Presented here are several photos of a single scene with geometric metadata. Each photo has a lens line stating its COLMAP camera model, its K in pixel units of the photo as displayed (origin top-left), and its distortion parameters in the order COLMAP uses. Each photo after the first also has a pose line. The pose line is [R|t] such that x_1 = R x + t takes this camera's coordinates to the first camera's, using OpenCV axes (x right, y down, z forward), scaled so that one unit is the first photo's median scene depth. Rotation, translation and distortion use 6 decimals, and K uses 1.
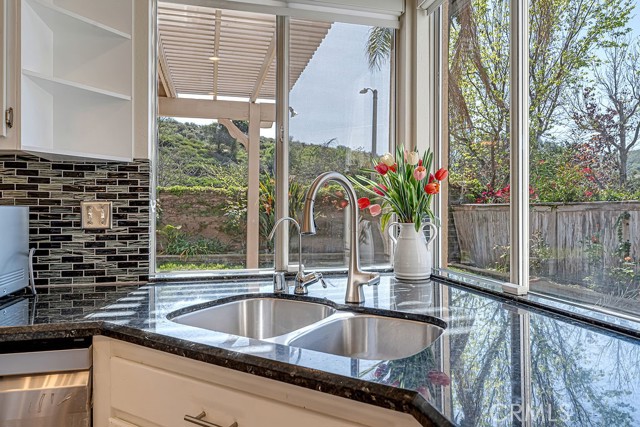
lens RADIAL K [[429.2, 0, 323.8], [0, 429.2, 211.7], [0, 0, 1]] dist [-0.027174, 0.002508]
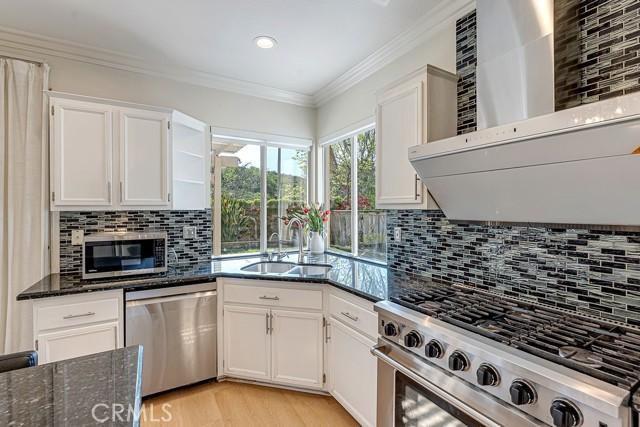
lens RADIAL K [[288.3, 0, 316.6], [0, 288.3, 209.7], [0, 0, 1]] dist [-0.024078, -0.000223]
pose [[0.965038, -0.008008, 0.261989, -0.271324], [0.007458, 0.999967, 0.003091, -0.120267], [-0.262006, -0.001029, 0.965066, -0.732299]]
